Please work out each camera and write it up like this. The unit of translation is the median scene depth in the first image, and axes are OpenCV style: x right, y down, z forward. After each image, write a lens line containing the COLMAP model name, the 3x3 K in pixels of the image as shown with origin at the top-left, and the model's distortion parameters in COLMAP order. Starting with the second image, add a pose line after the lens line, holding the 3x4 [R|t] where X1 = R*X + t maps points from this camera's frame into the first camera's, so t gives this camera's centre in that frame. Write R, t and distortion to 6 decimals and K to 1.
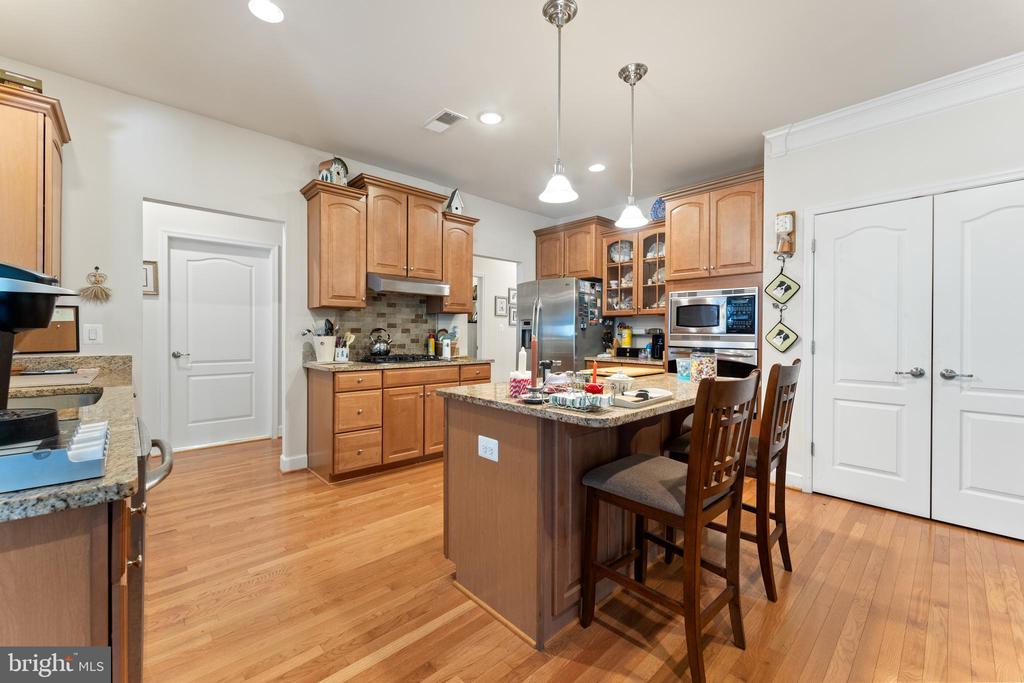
lens RADIAL K [[414.2, 0, 510.3], [0, 414.2, 336.1], [0, 0, 1]] dist [-0.000368, 0.000412]
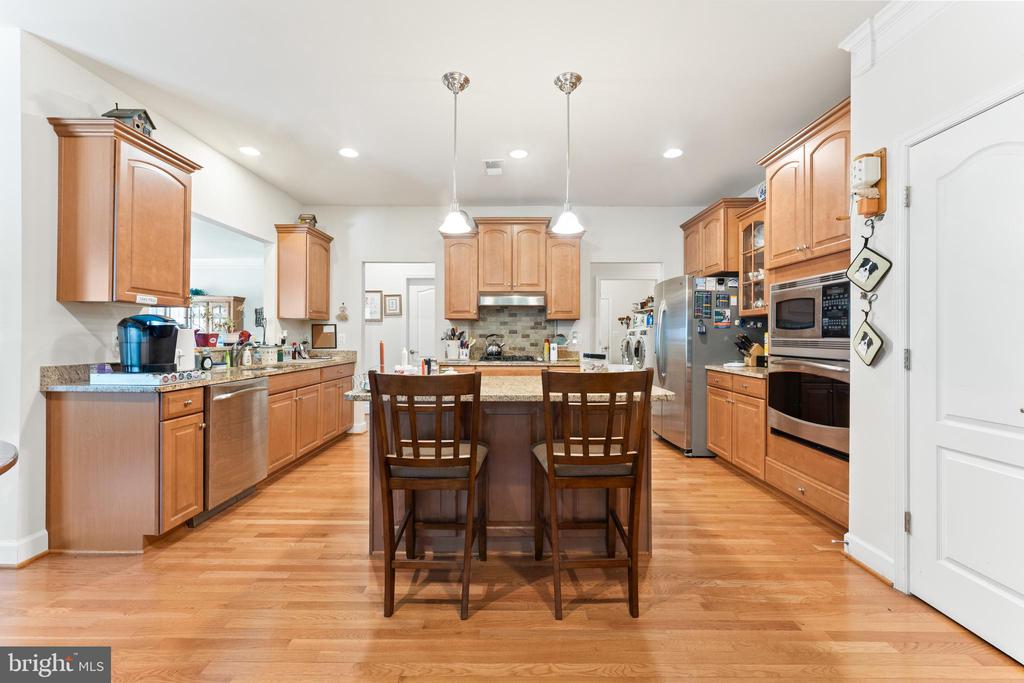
lens RADIAL K [[414.2, 0, 506.0], [0, 414.2, 337.3], [0, 0, 1]] dist [-0.000368, 0.000412]
pose [[0.724705, -0.003410, -0.689051, 0.625575], [-0.002509, 0.999968, -0.007587, 0.000022], [0.689055, 0.007227, 0.724673, 0.114895]]
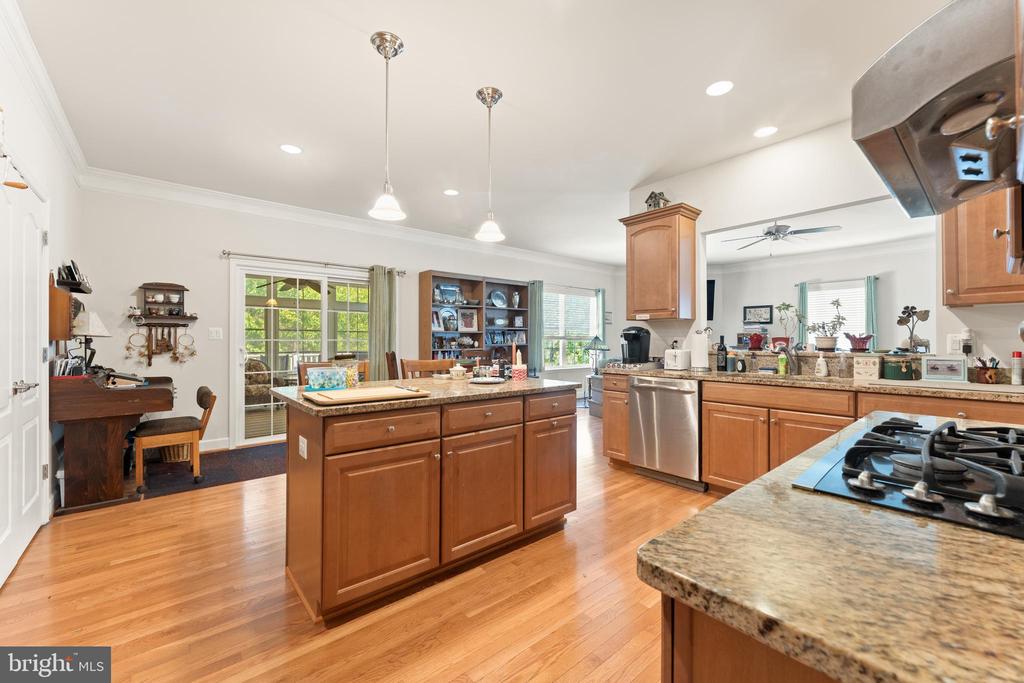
lens RADIAL K [[414.2, 0, 513.1], [0, 414.2, 335.5], [0, 0, 1]] dist [-0.000368, 0.000412]
pose [[-0.999028, -0.004250, 0.043871, -0.009440], [-0.004555, 0.999966, -0.006858, -0.009318], [-0.043840, -0.007051, -0.999014, 1.324544]]
